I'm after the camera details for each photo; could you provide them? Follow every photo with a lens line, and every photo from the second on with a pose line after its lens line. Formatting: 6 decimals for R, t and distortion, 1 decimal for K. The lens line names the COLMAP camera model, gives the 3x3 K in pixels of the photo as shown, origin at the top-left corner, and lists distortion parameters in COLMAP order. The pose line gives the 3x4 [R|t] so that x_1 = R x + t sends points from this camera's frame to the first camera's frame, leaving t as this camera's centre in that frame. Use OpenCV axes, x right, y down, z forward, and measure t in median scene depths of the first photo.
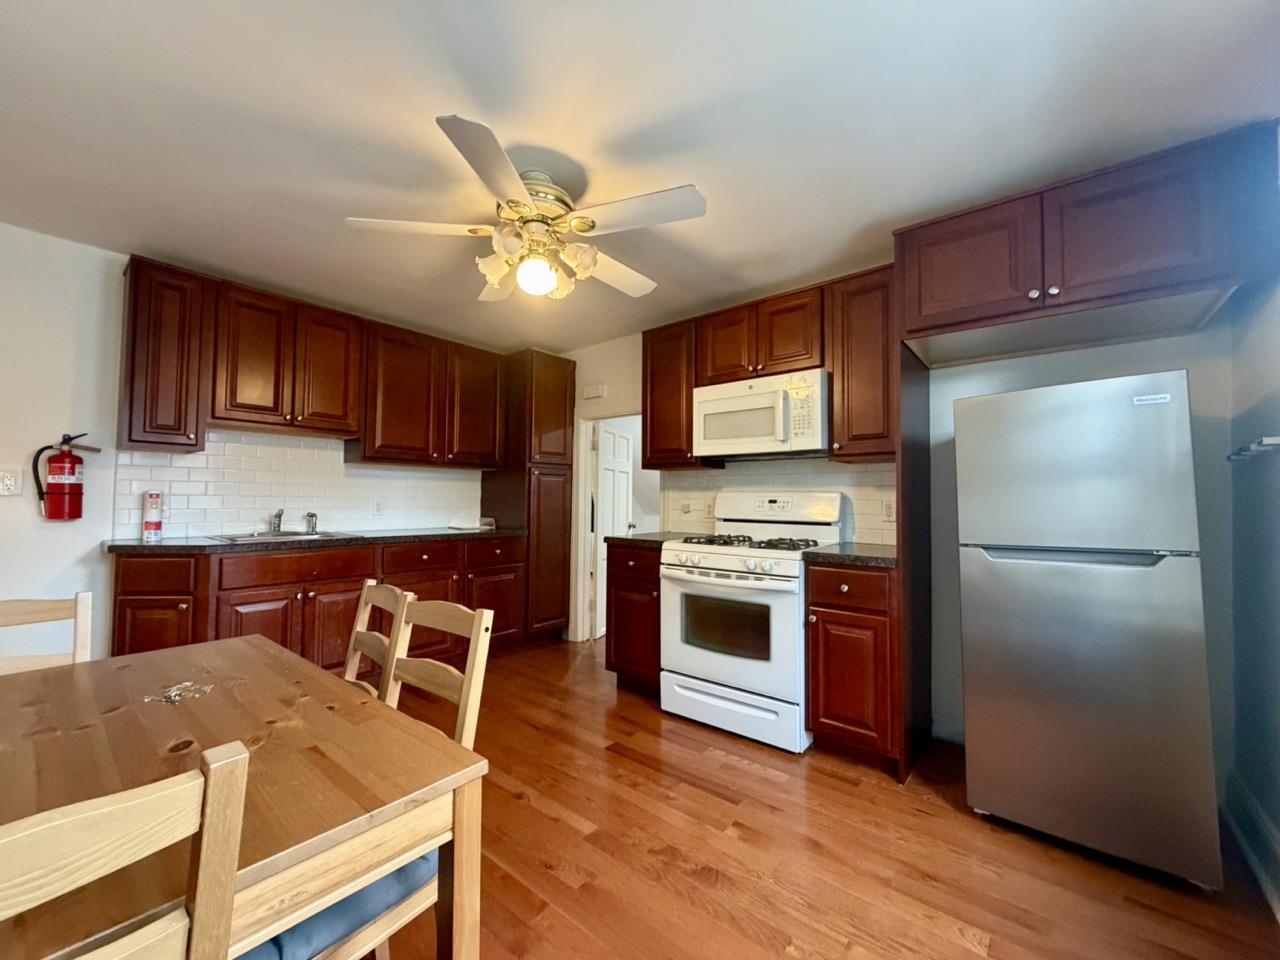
lens RADIAL K [[506.8, 0, 638.9], [0, 506.8, 479.7], [0, 0, 1]] dist [-0.000012, -0.000036]
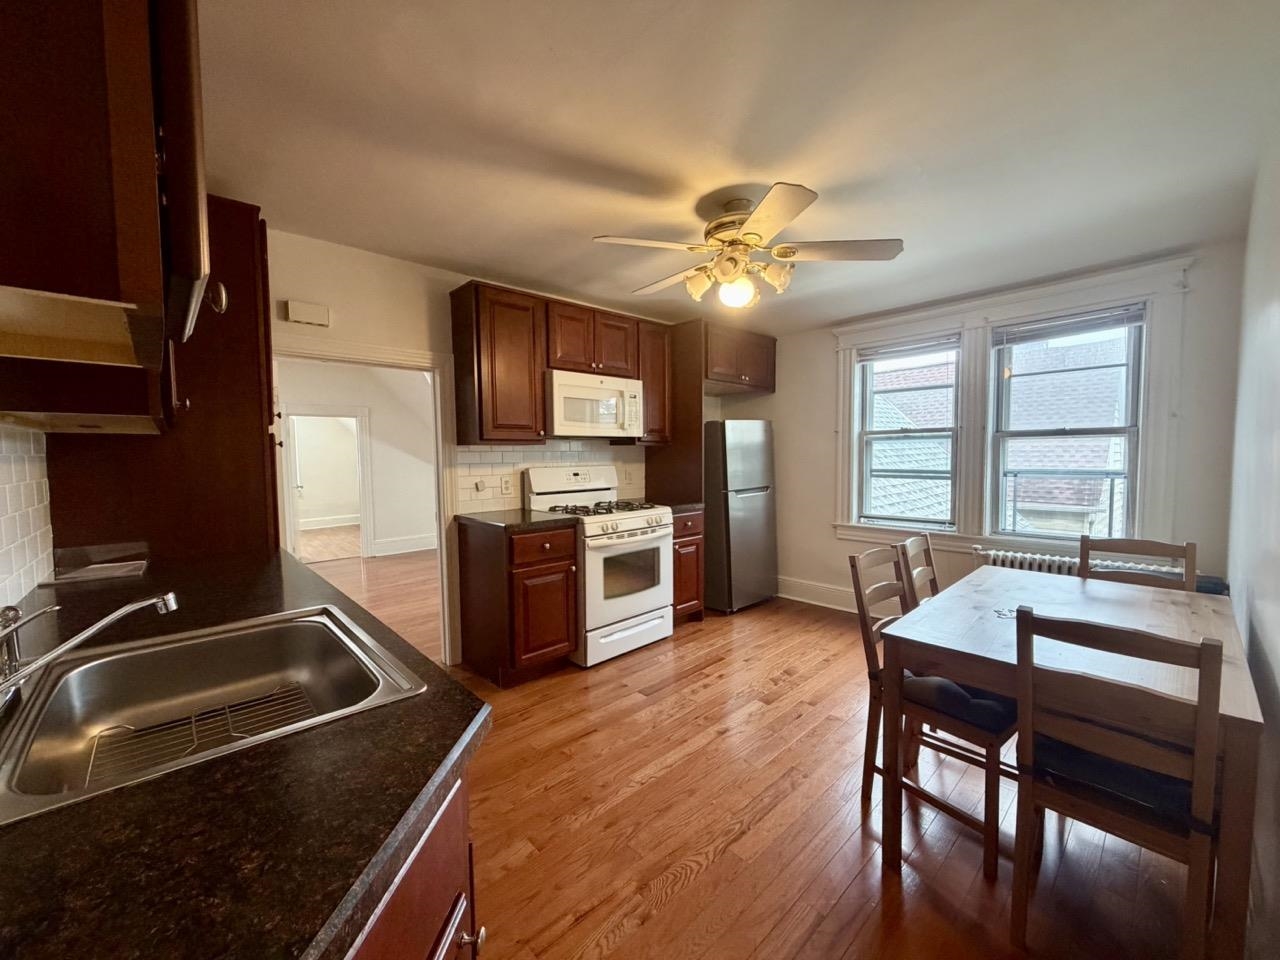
lens RADIAL K [[506.8, 0, 640.3], [0, 506.8, 484.1], [0, 0, 1]] dist [-0.000012, -0.000036]
pose [[0.124939, -0.066596, 0.989927, -1.099516], [-0.025748, 0.997191, 0.070334, -0.028388], [-0.991830, -0.034276, 0.122874, 0.832538]]
